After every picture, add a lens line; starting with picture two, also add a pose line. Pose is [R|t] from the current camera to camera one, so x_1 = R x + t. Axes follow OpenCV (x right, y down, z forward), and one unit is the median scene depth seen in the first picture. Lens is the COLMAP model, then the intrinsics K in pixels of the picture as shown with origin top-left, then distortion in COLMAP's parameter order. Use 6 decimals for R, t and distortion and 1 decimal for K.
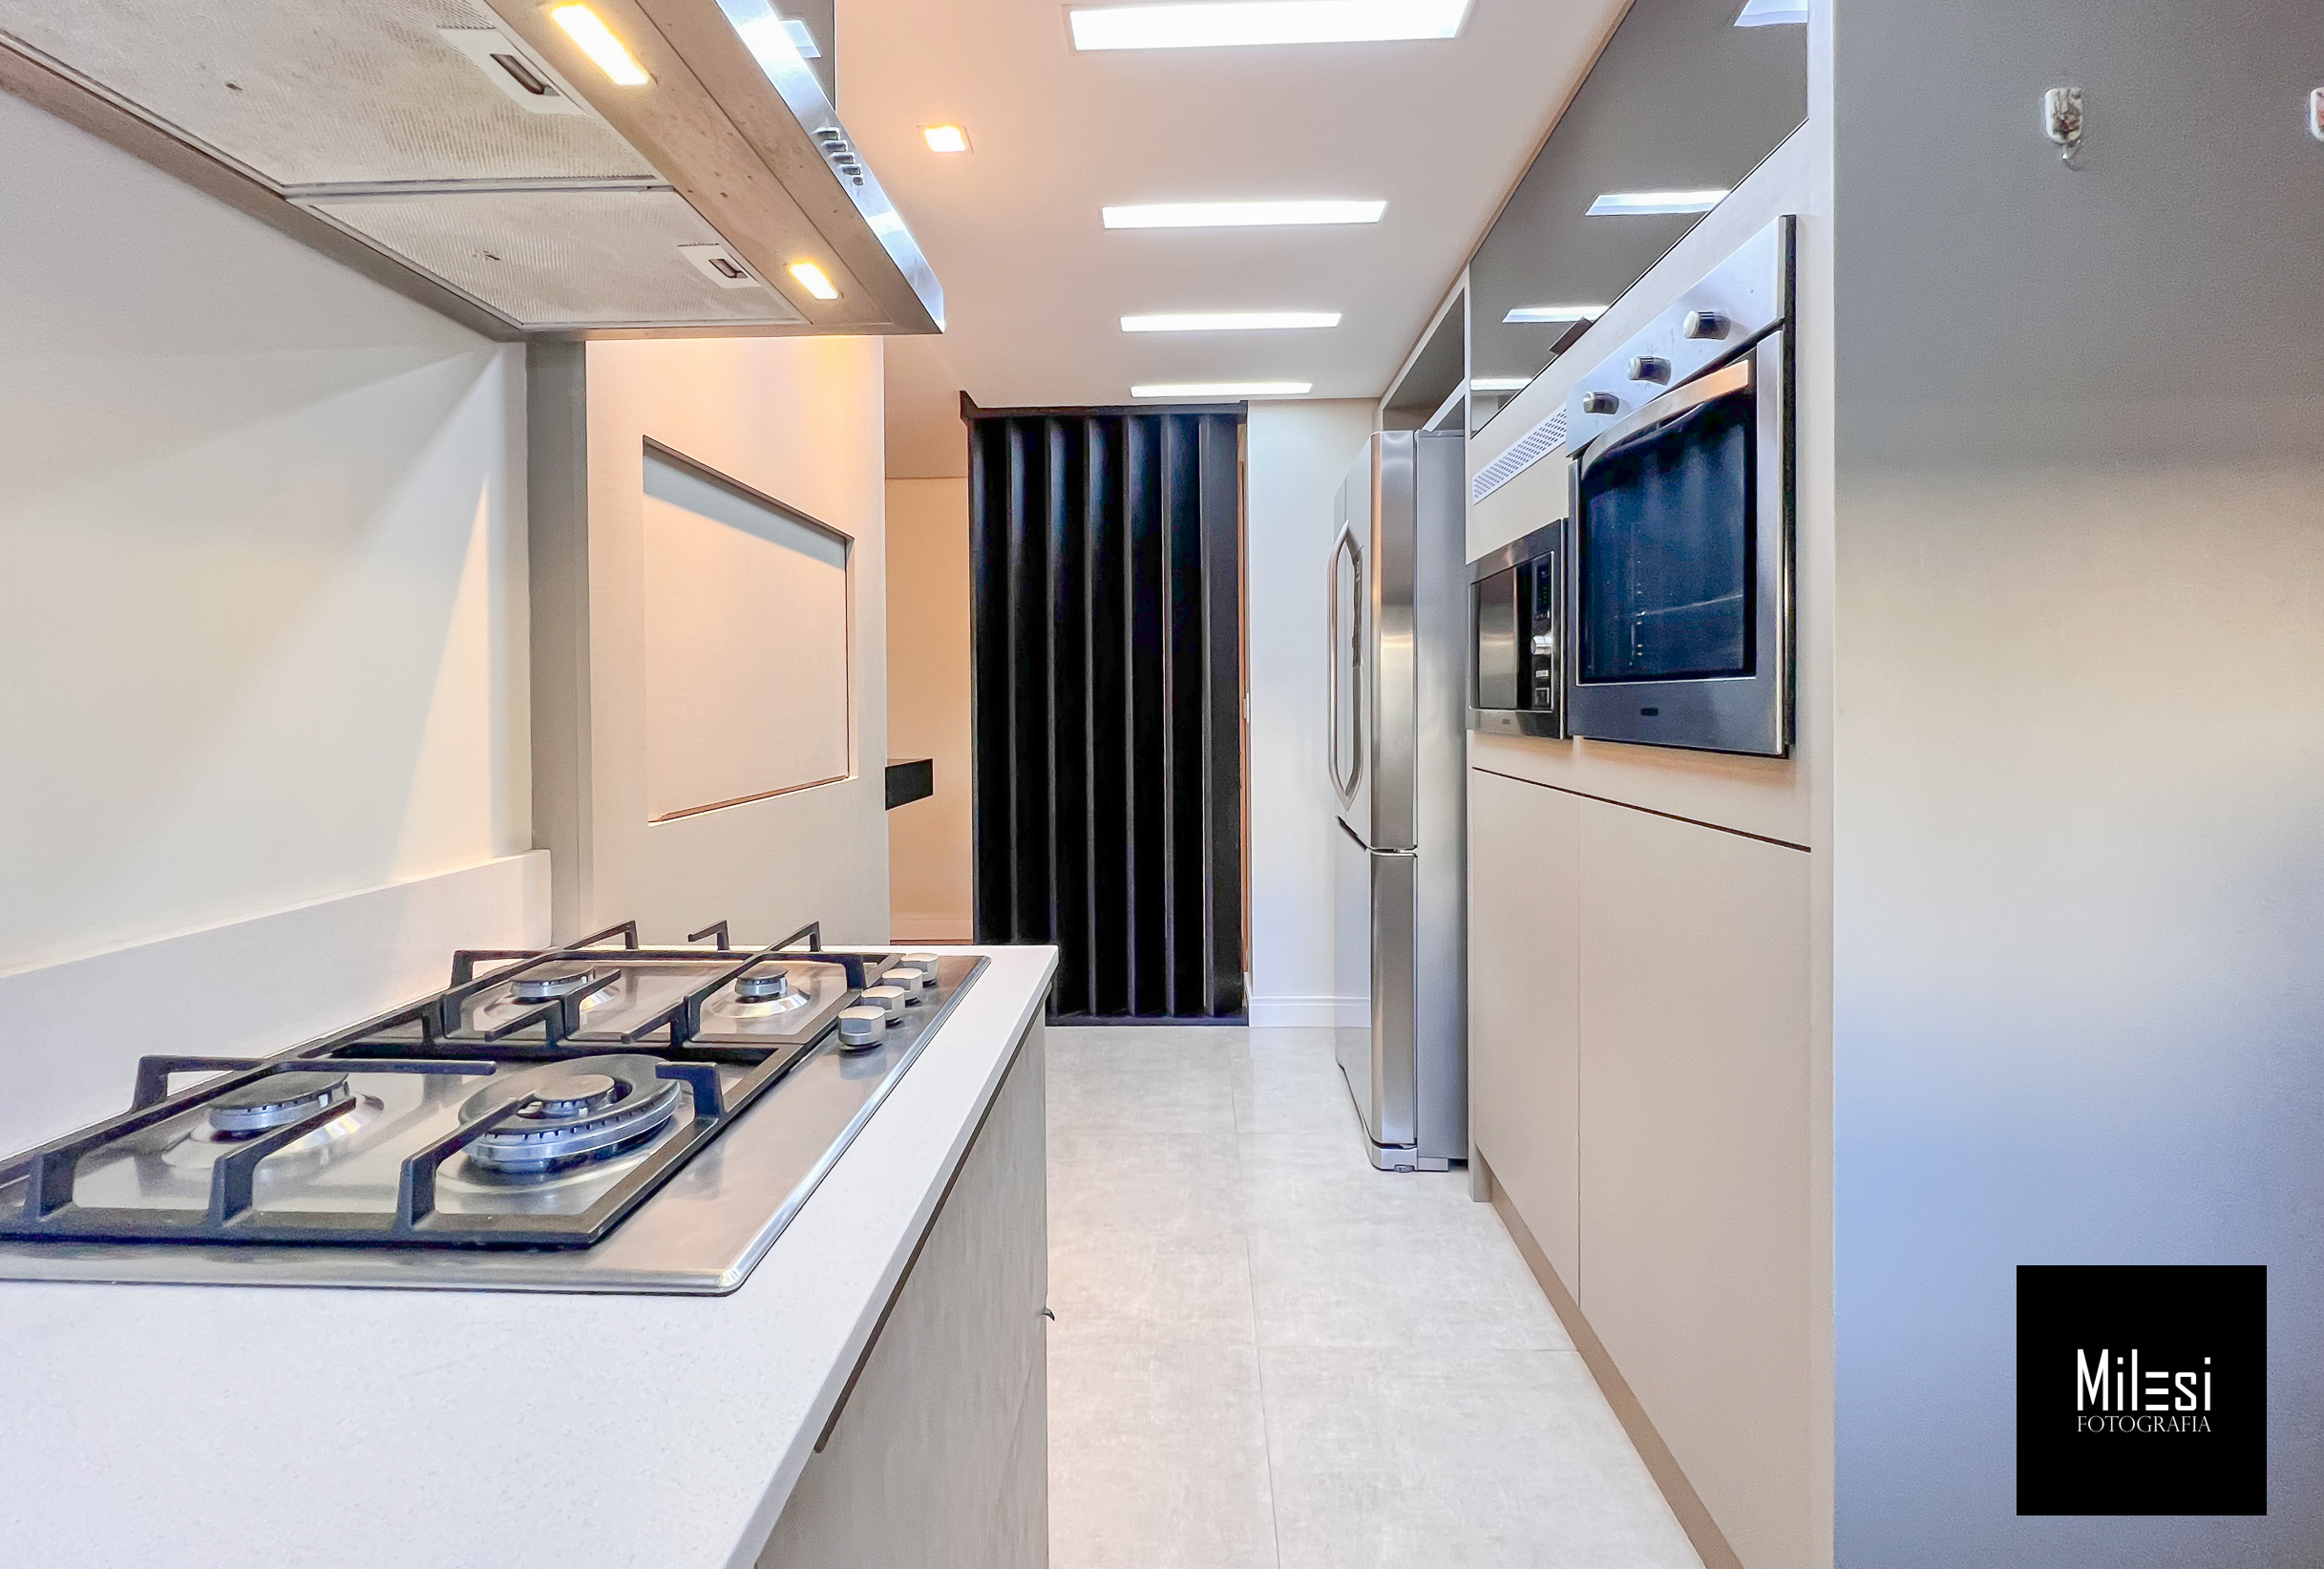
lens RADIAL K [[963.0, 0, 1162.3], [0, 963.0, 714.3], [0, 0, 1]] dist [0.003985, 0.000449]
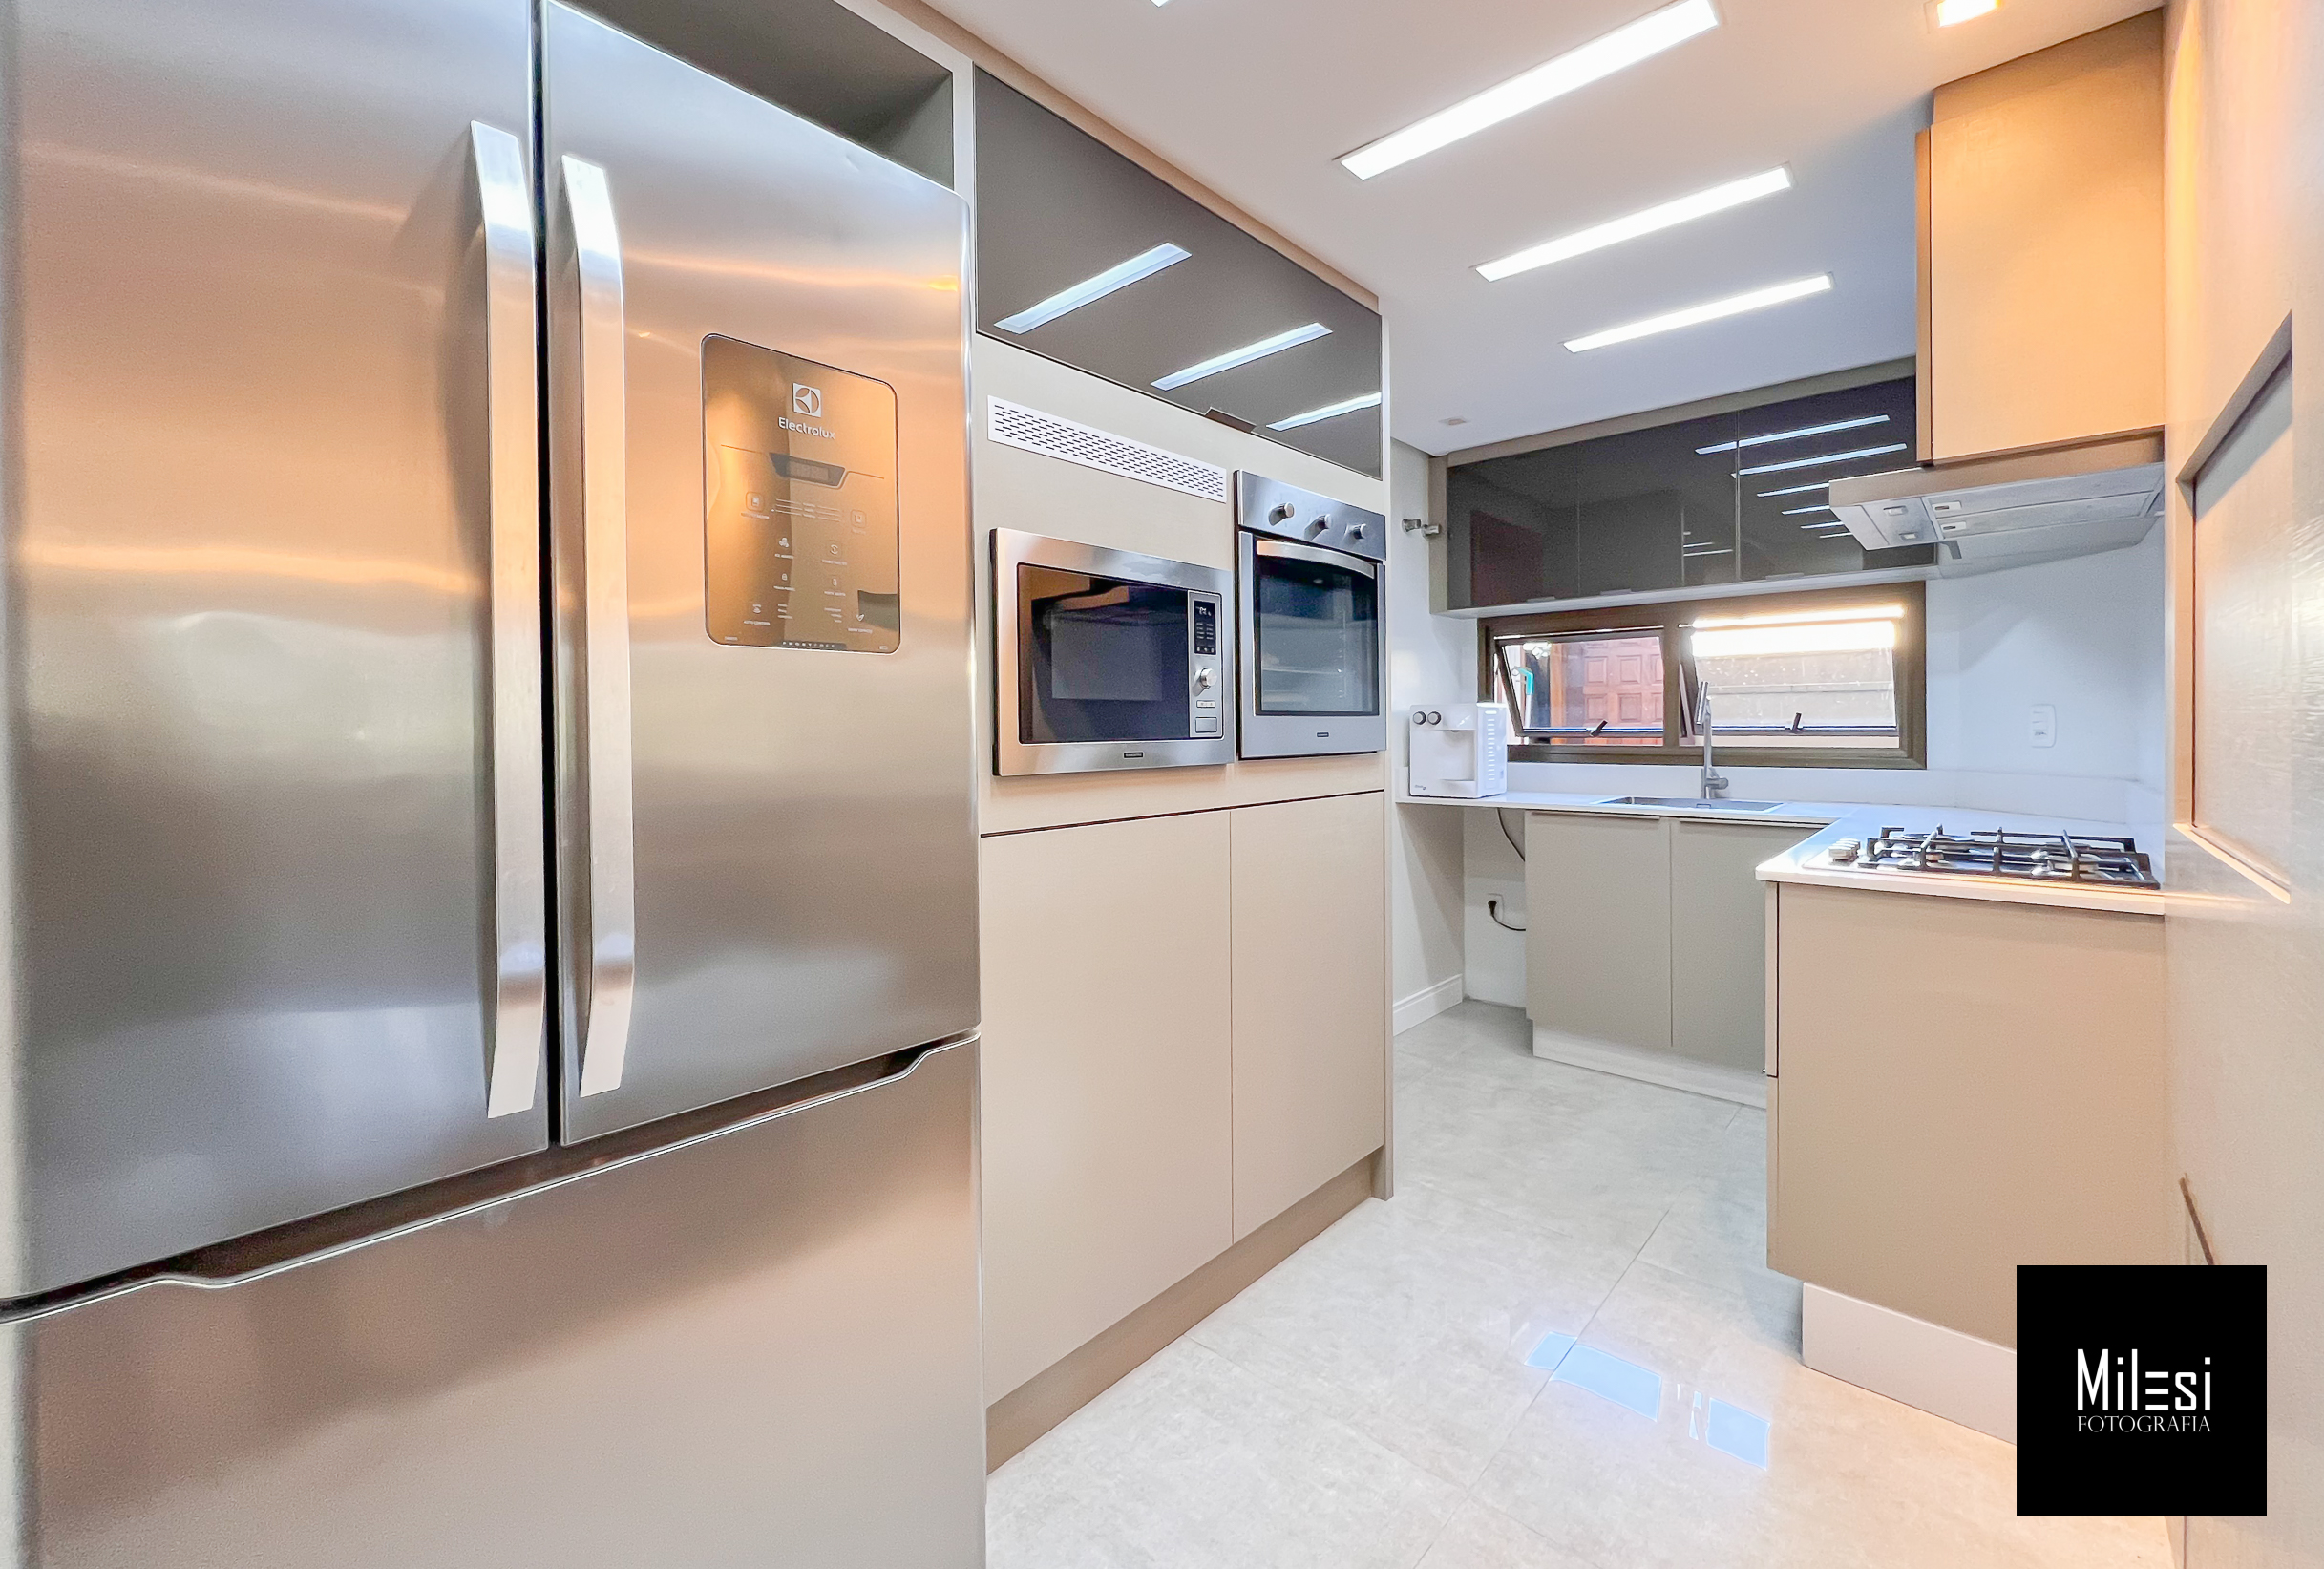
lens RADIAL K [[946.8, 0, 1152.8], [0, 946.8, 721.6], [0, 0, 1]] dist [-0.000738, 0.000290]
pose [[-0.758460, 0.010289, 0.651638, -0.247223], [0.020772, 0.999749, 0.008392, -0.035220], [-0.651388, 0.019901, -0.758484, 1.858863]]
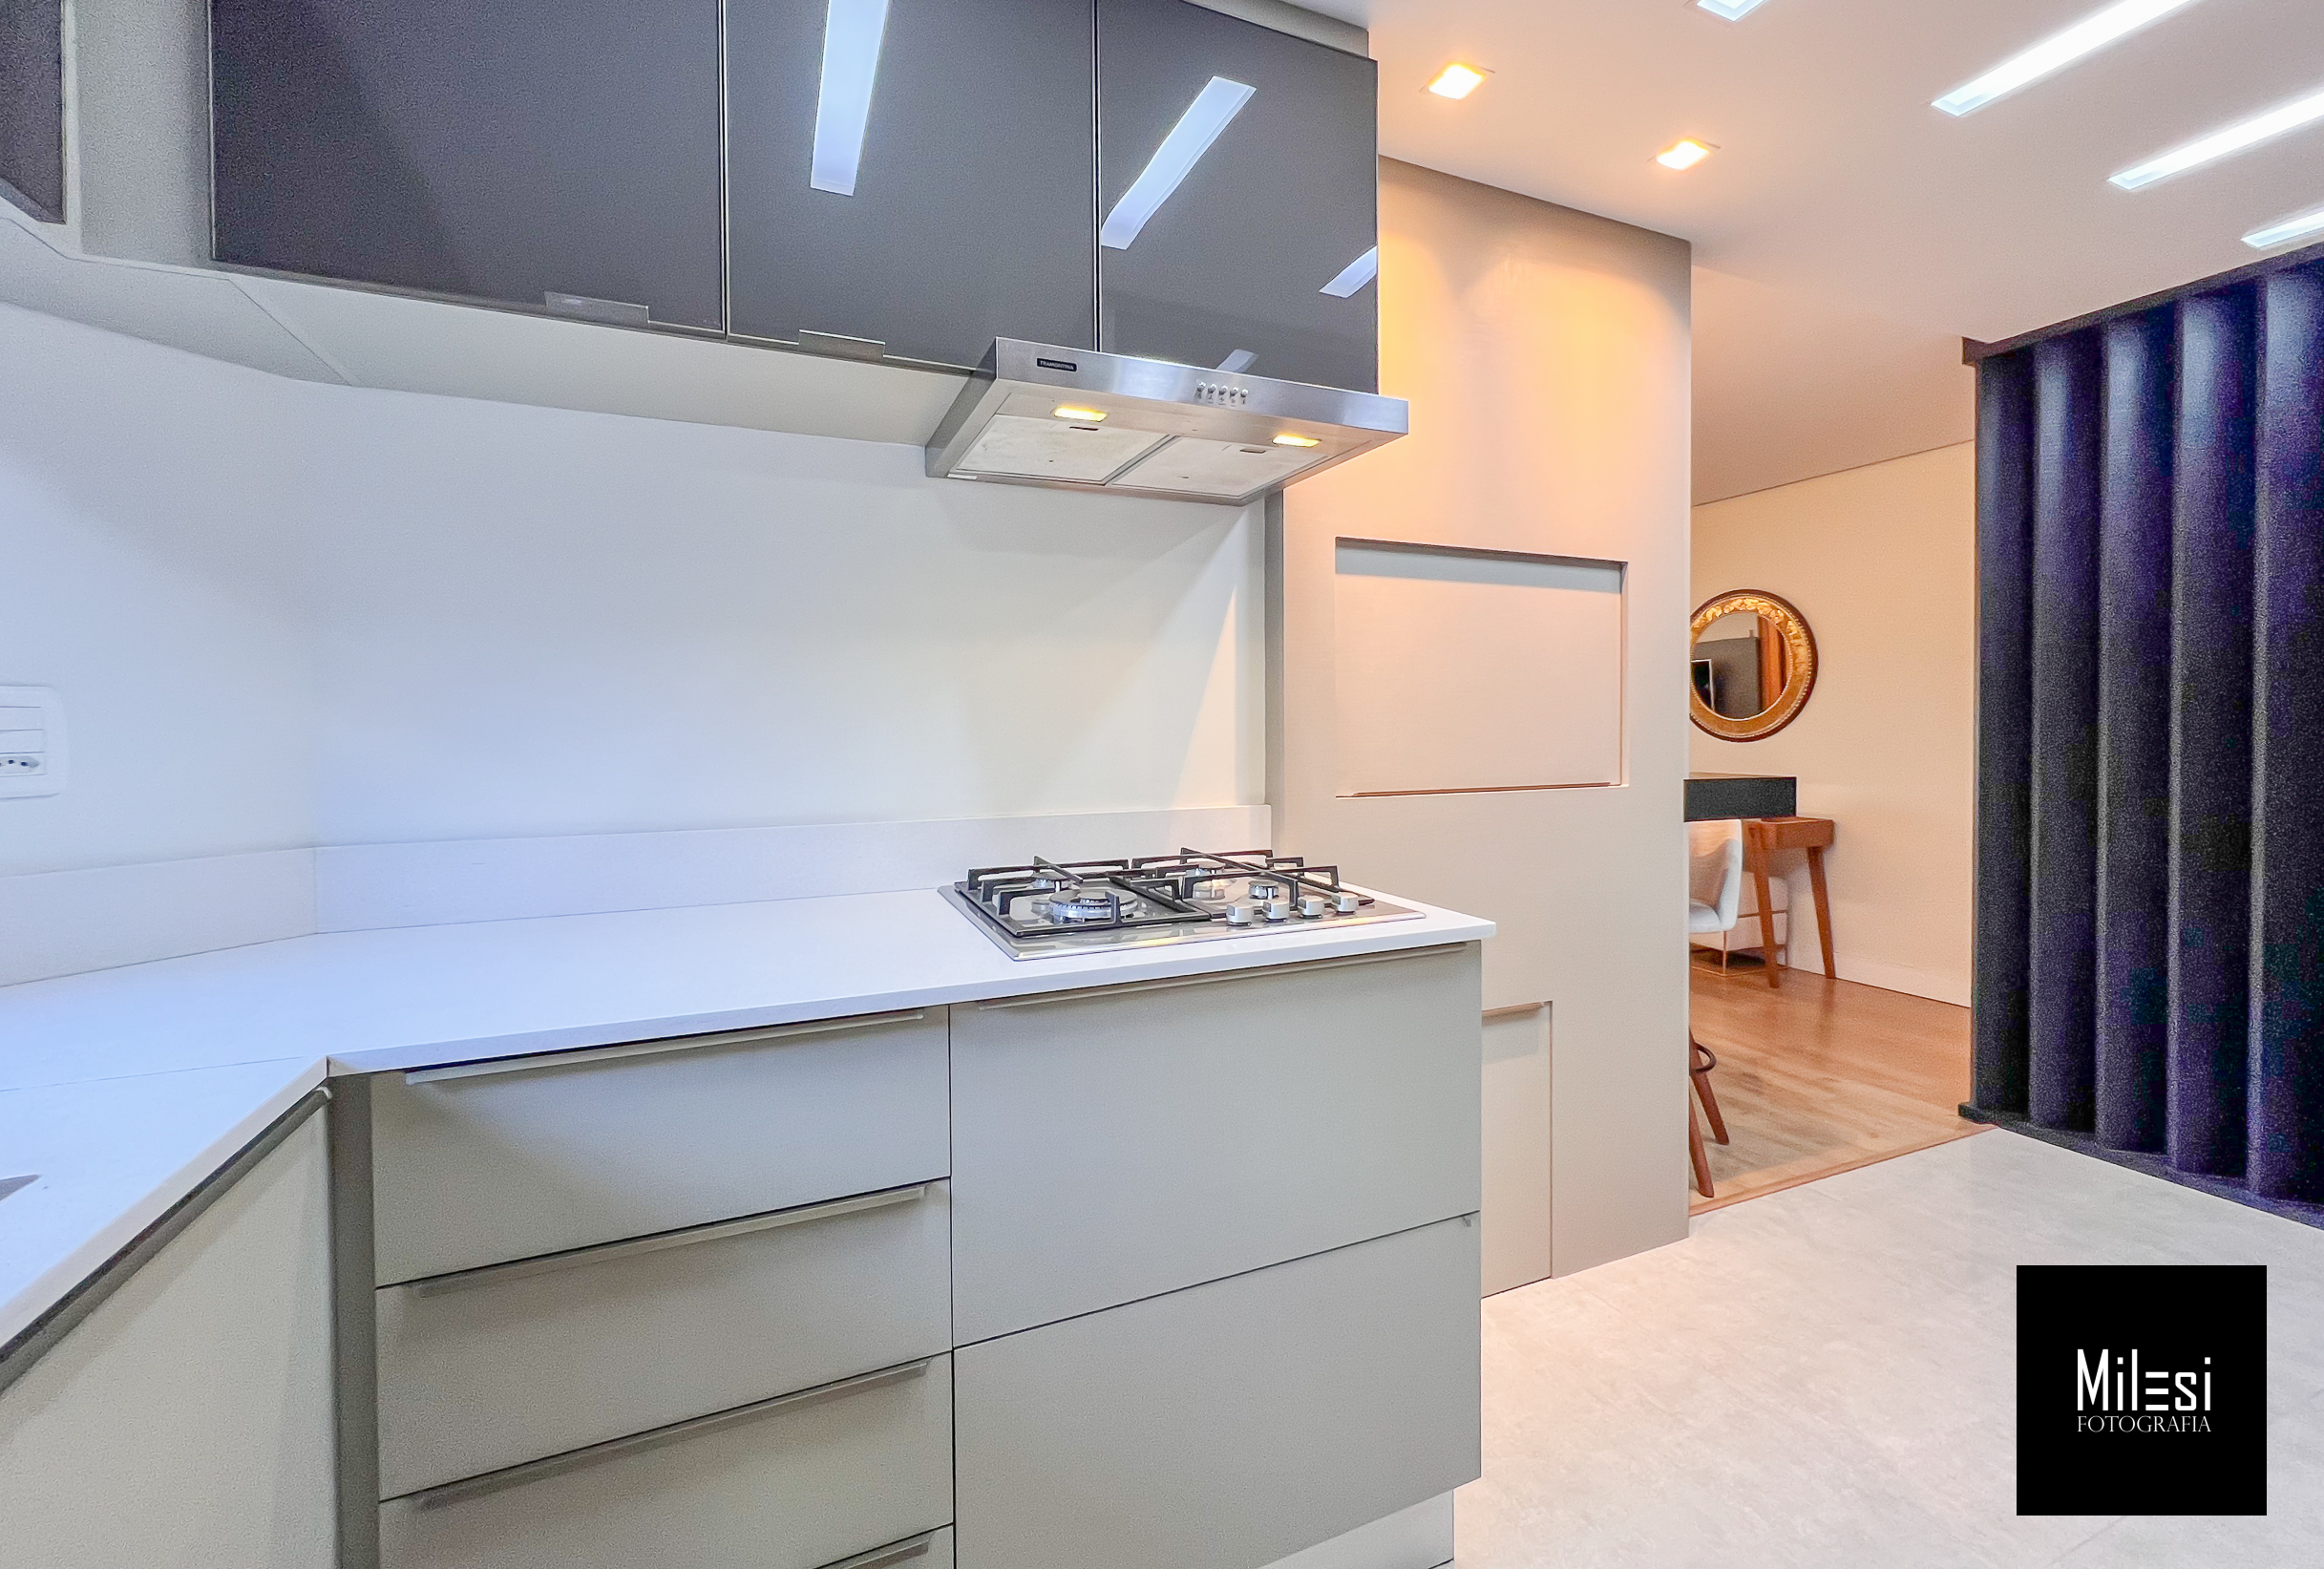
lens RADIAL K [[959.2, 0, 1156.2], [0, 959.2, 736.1], [0, 0, 1]] dist [-0.001502, -0.000145]
pose [[0.415898, 0.006812, -0.909386, 0.499237], [-0.008611, 0.999957, 0.003552, 0.012870], [0.909371, 0.006353, 0.415938, 0.093740]]
